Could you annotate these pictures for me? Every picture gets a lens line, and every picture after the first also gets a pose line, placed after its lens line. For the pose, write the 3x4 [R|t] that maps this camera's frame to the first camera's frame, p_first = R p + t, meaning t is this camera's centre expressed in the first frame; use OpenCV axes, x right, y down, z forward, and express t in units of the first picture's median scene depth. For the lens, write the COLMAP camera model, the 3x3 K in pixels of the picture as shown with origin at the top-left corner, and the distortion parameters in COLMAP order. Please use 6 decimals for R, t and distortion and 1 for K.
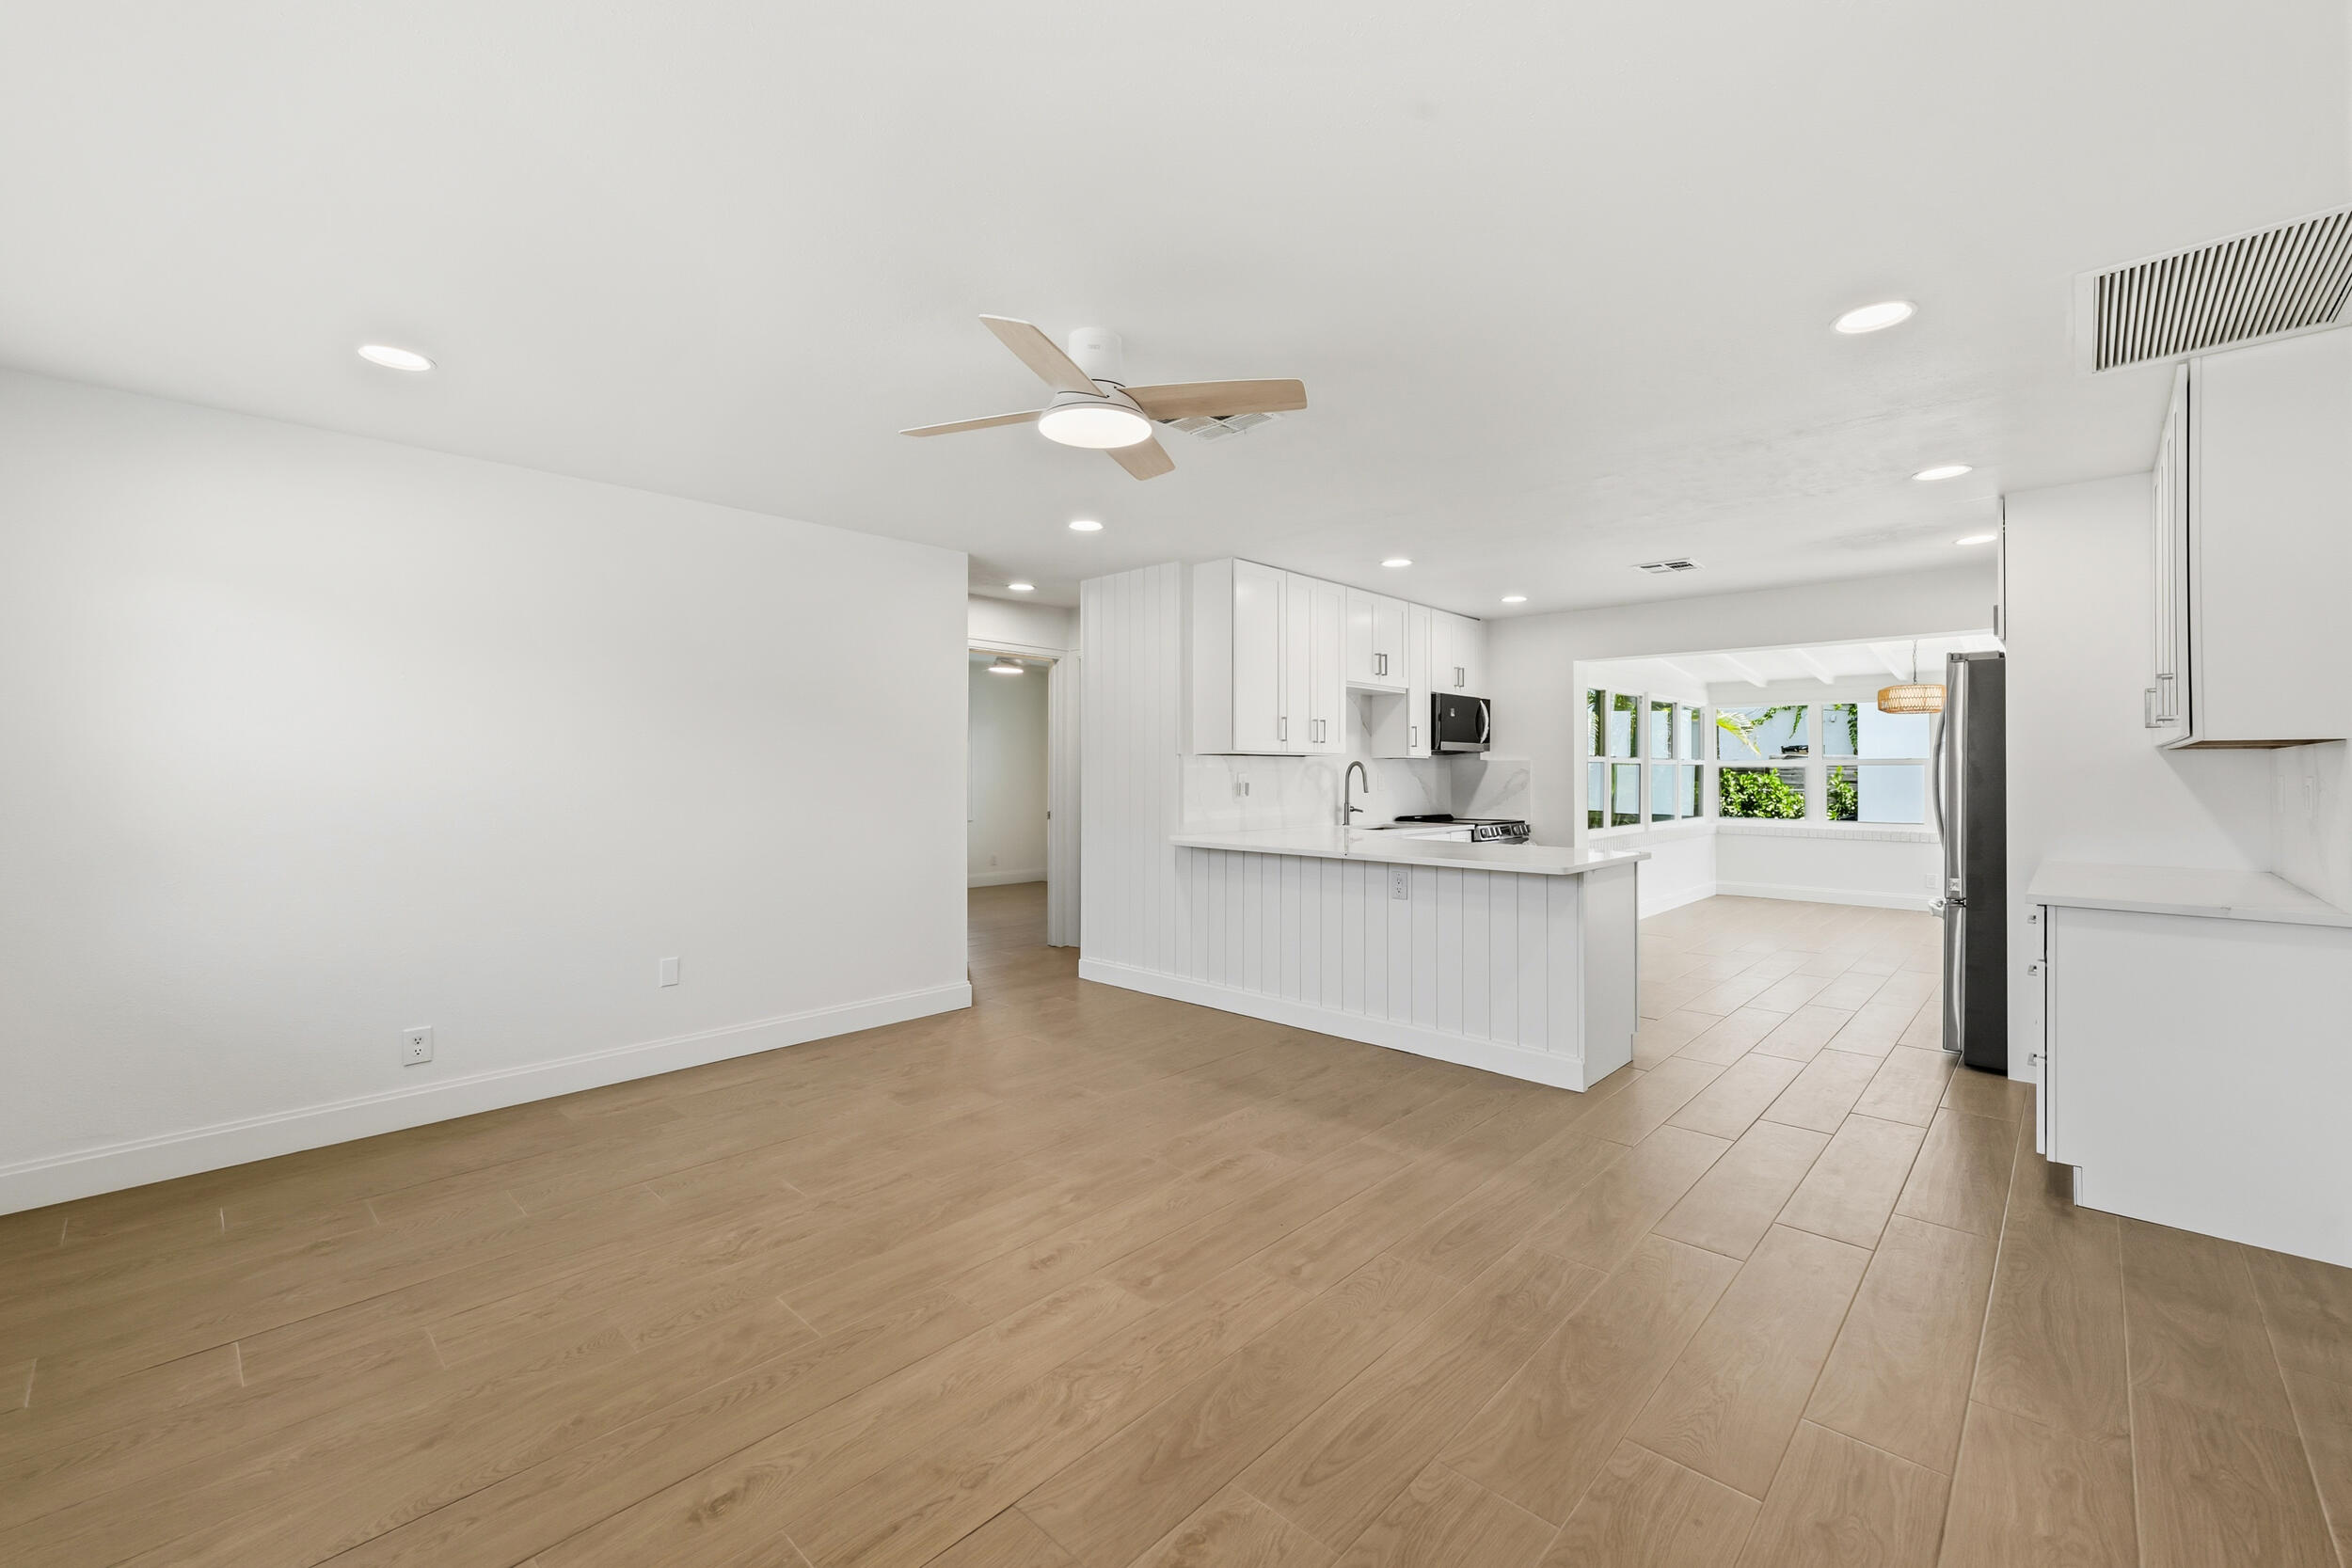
lens RADIAL K [[971.1, 0, 1183.9], [0, 971.1, 767.7], [0, 0, 1]] dist [0.004365, 0.000626]
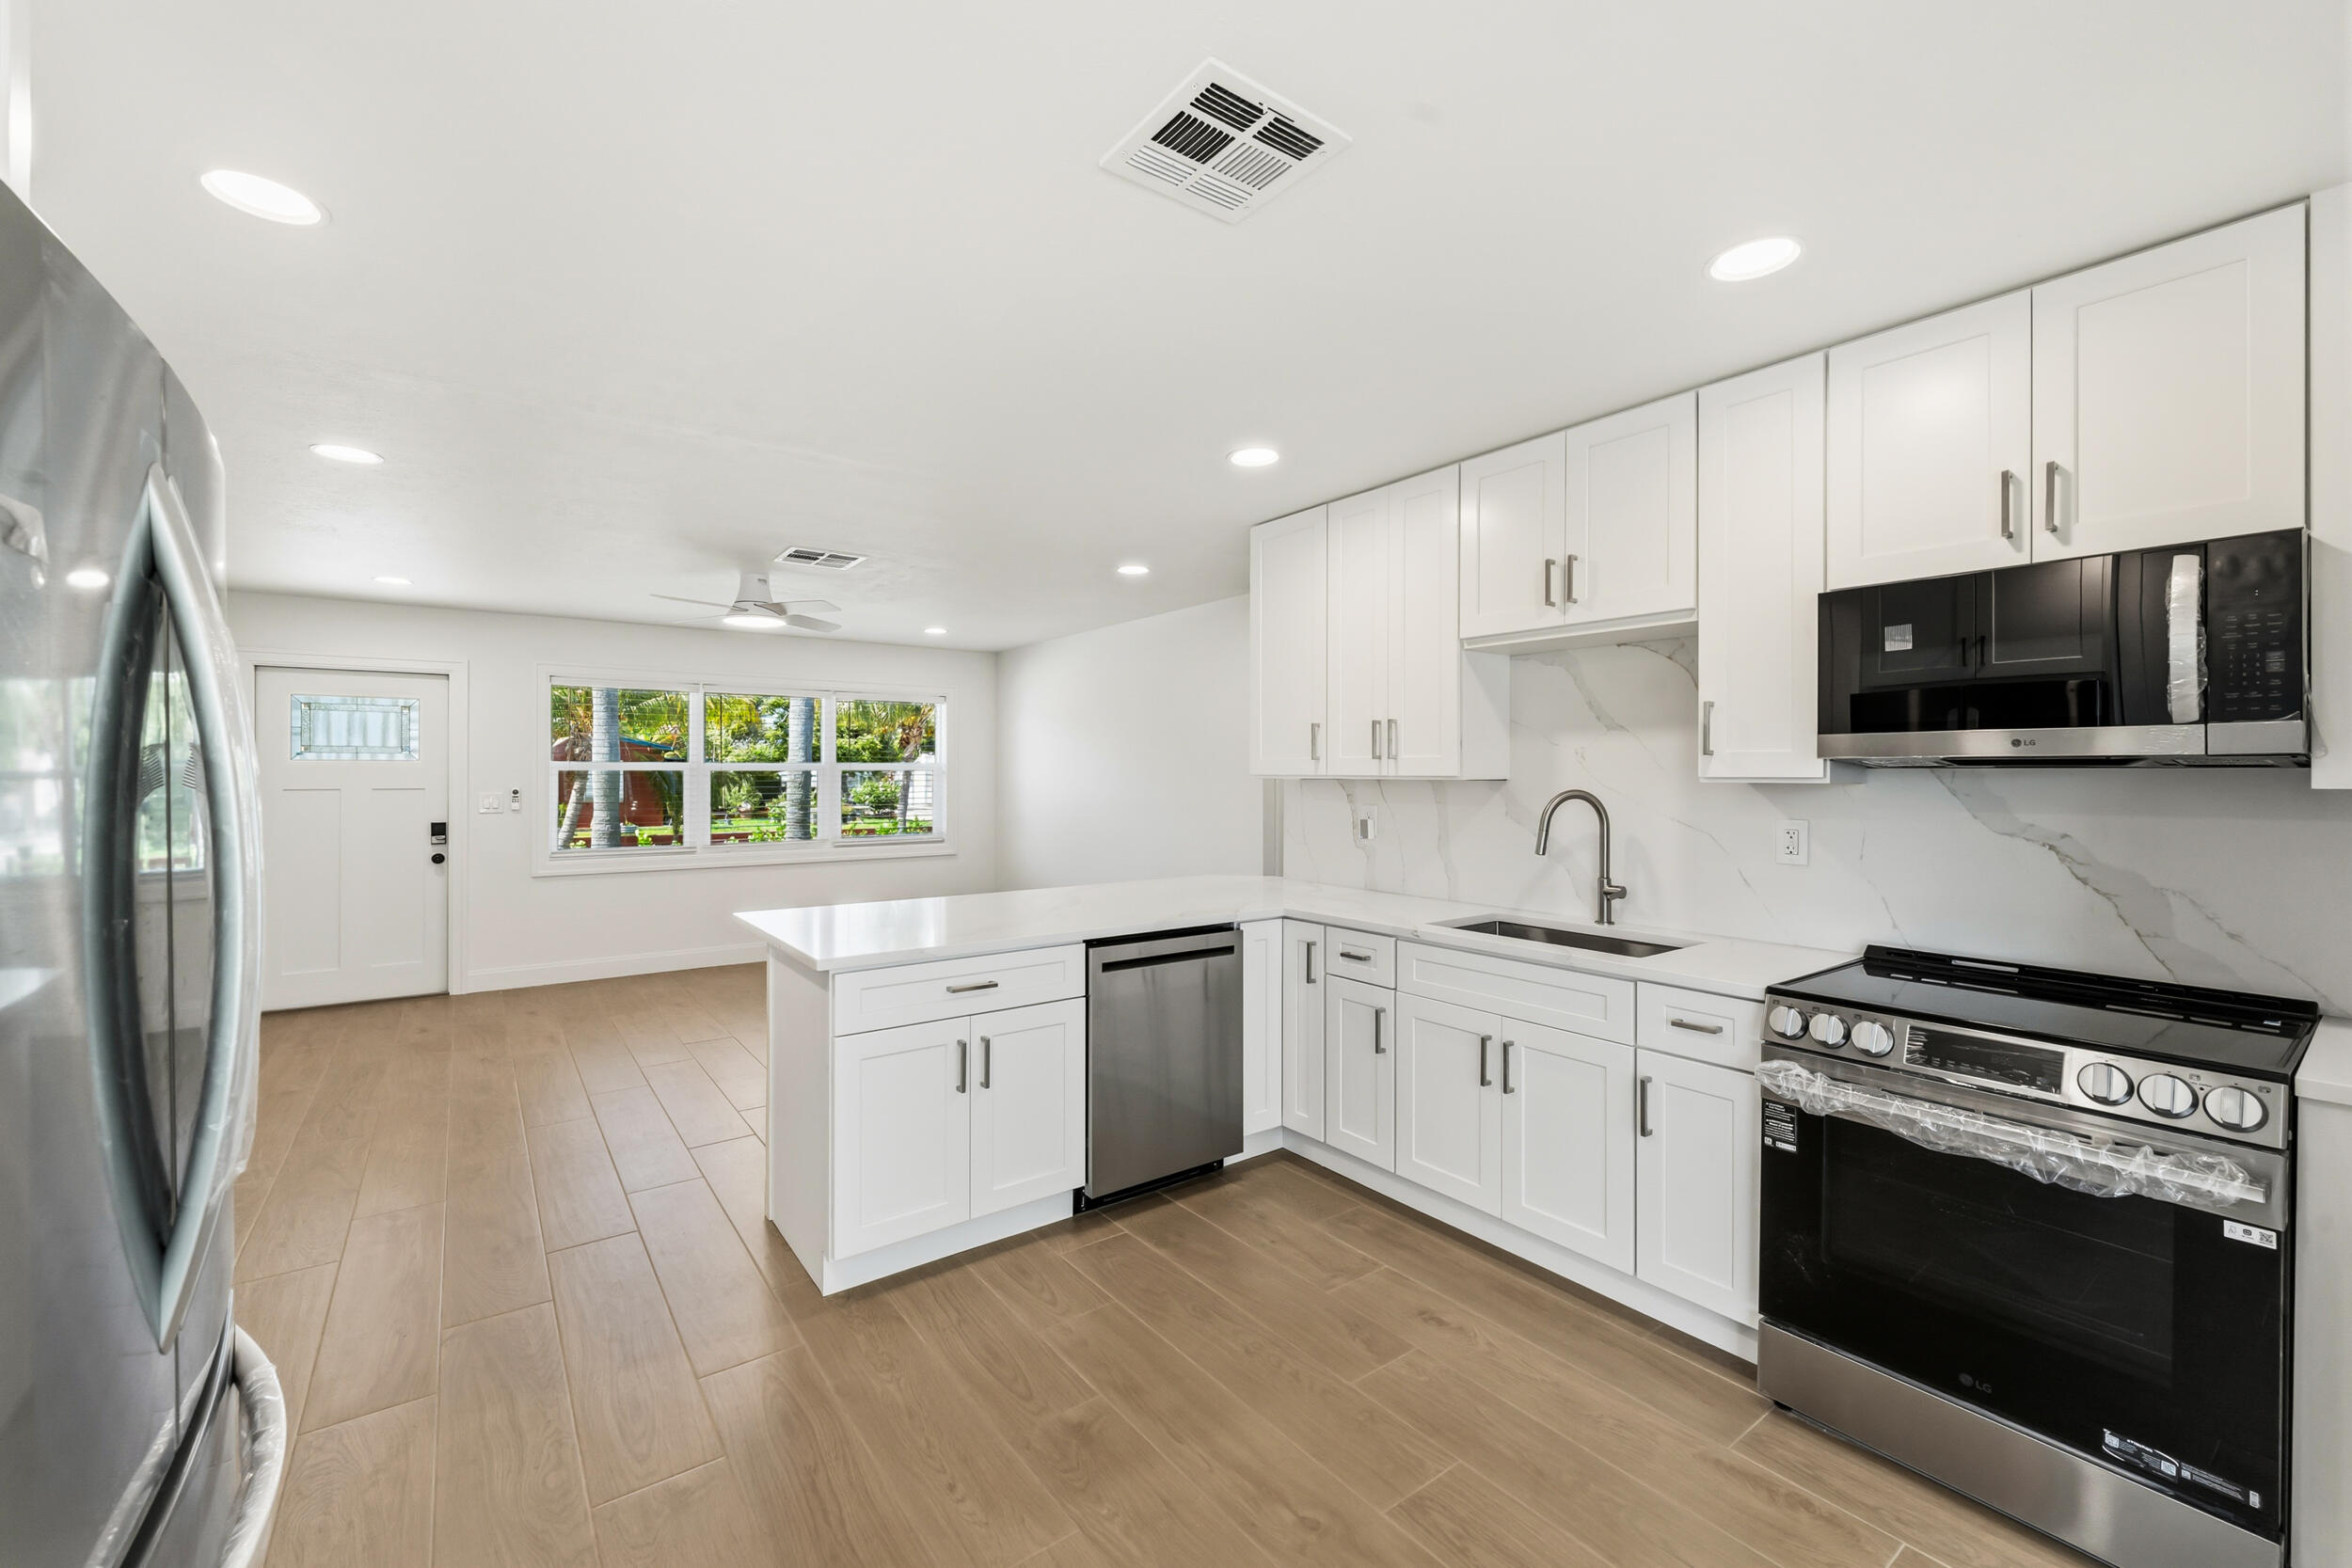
lens RADIAL K [[971.1, 0, 1179.1], [0, 971.1, 777.3], [0, 0, 1]] dist [0.004365, 0.000626]
pose [[-0.186067, -0.000268, -0.982537, 0.646716], [0.001180, 0.999999, -0.000496, -0.012206], [0.982536, -0.001252, -0.186067, 0.849119]]
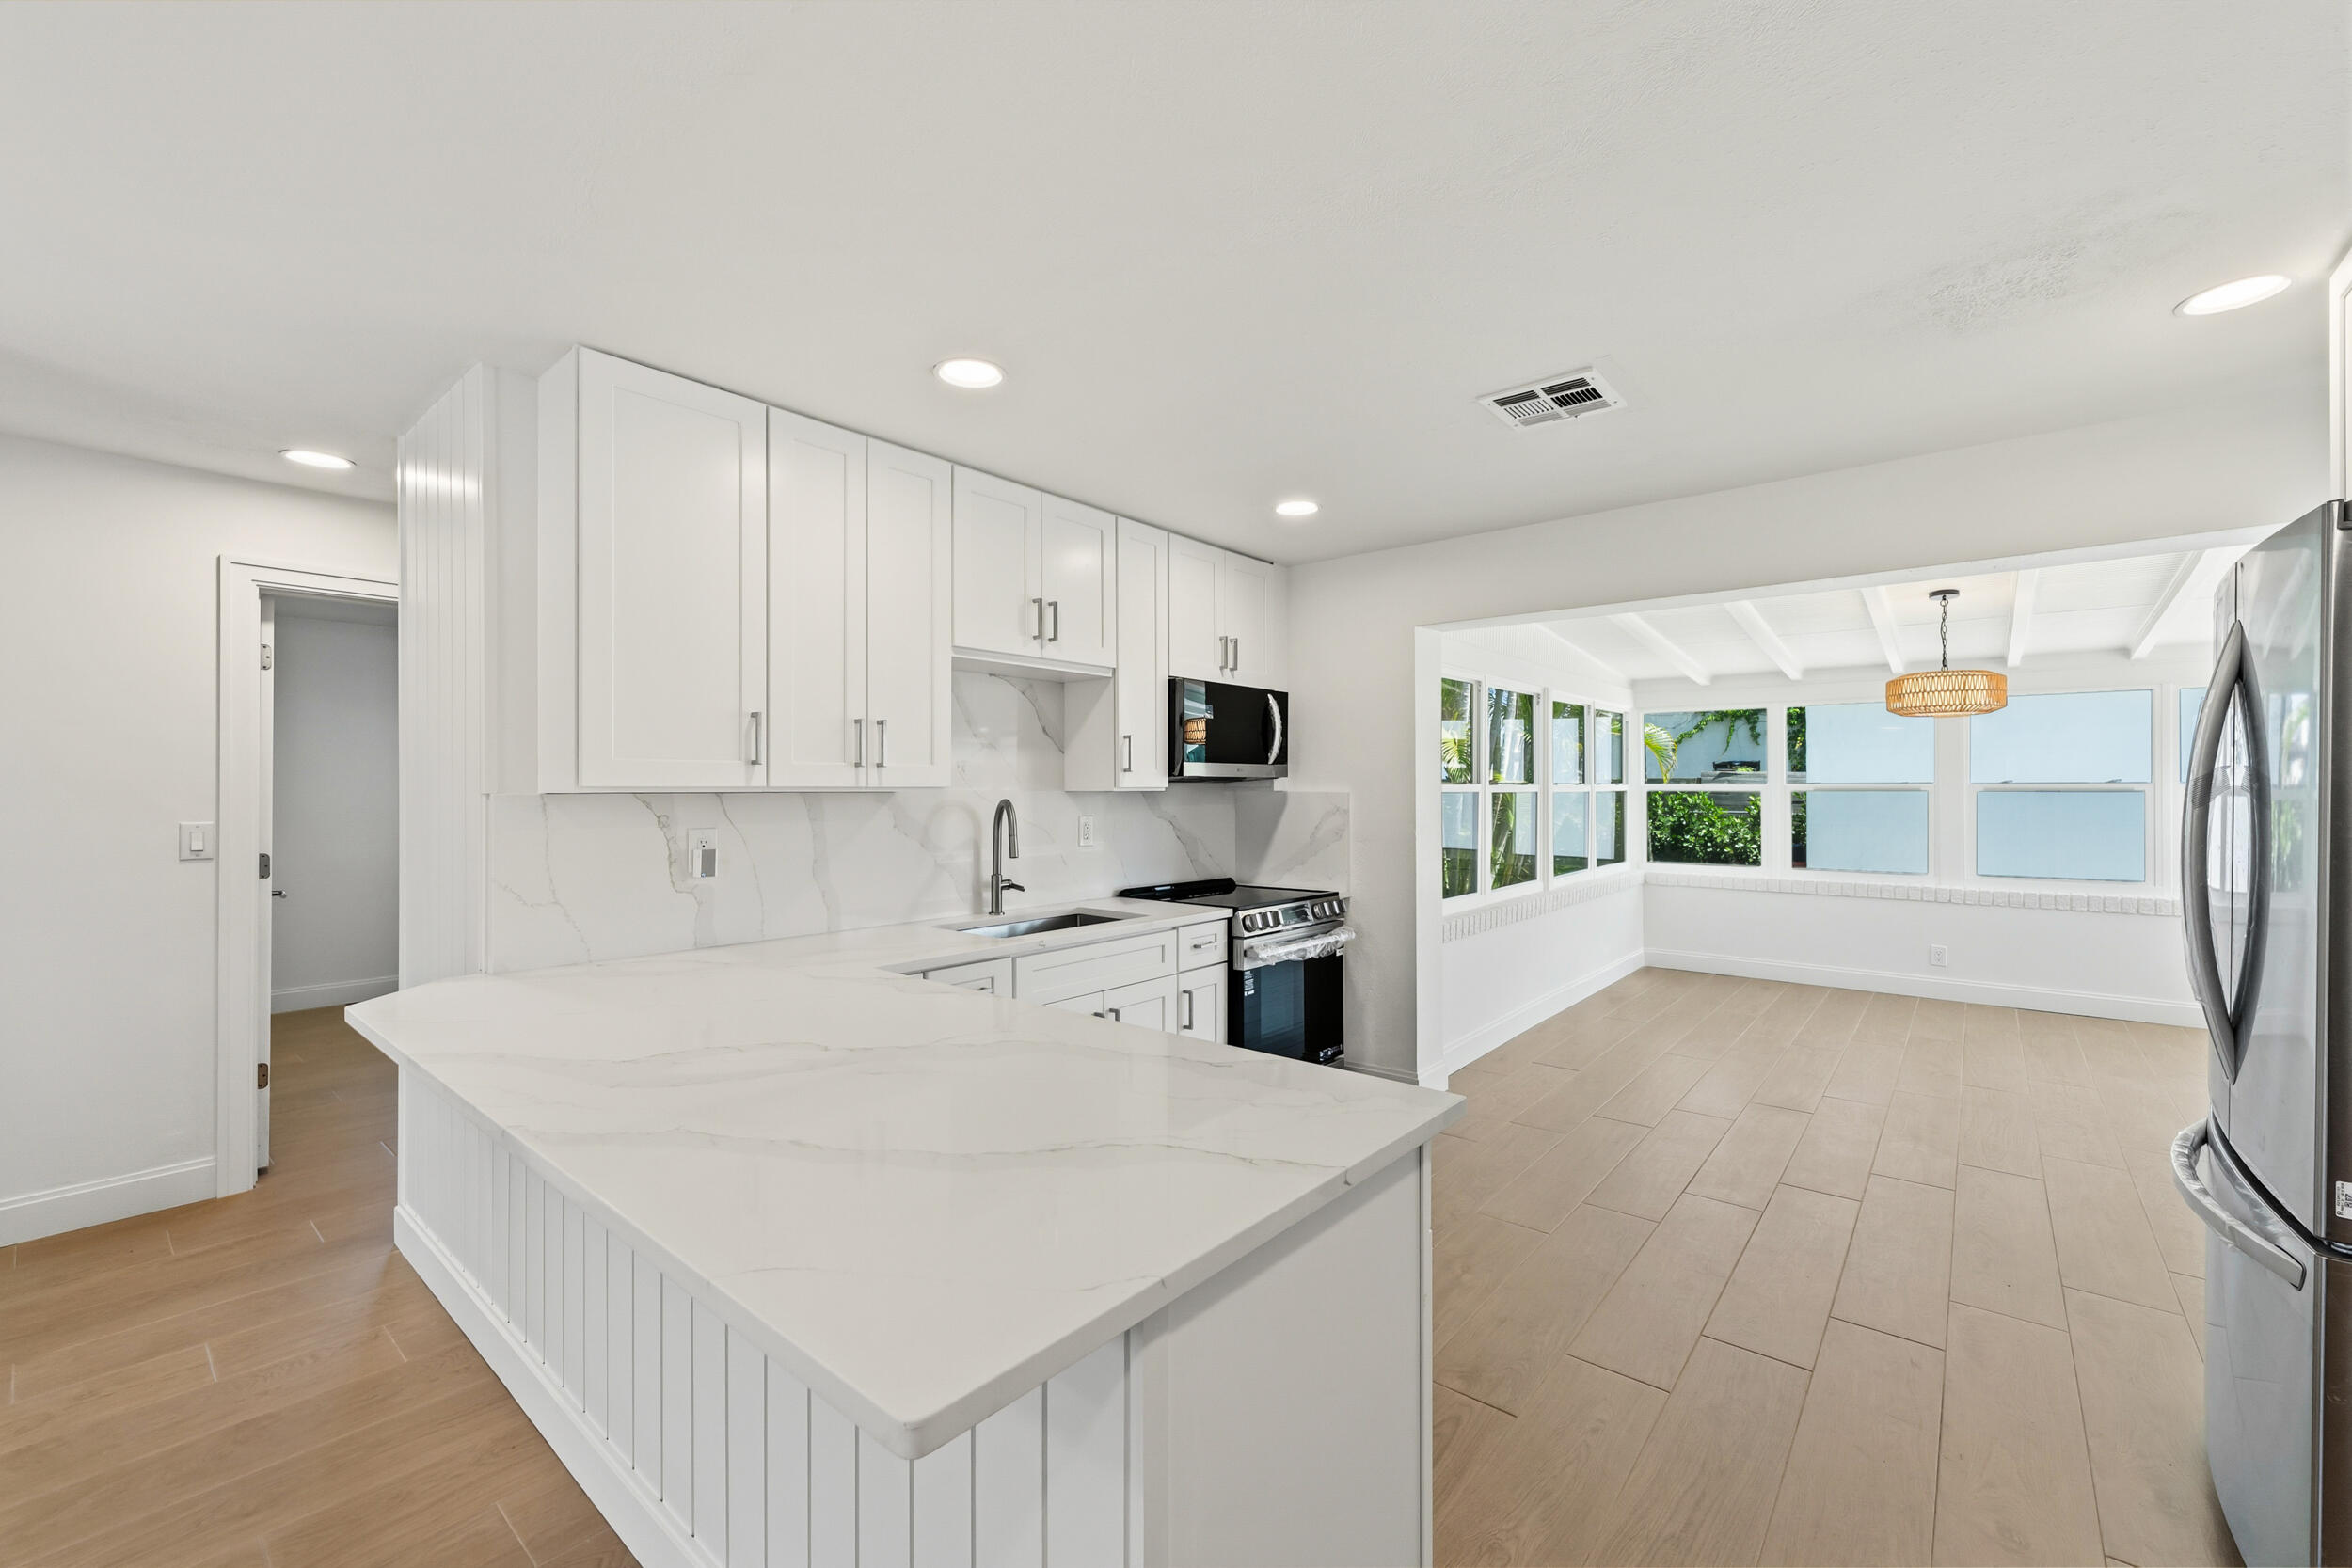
lens RADIAL K [[971.1, 0, 1177.1], [0, 971.1, 782.1], [0, 0, 1]] dist [0.004365, 0.000626]
pose [[0.998457, -0.002431, 0.055484, 0.230544], [0.002443, 0.999997, -0.000152, -0.015042], [-0.055484, 0.000287, 0.998460, 0.426584]]
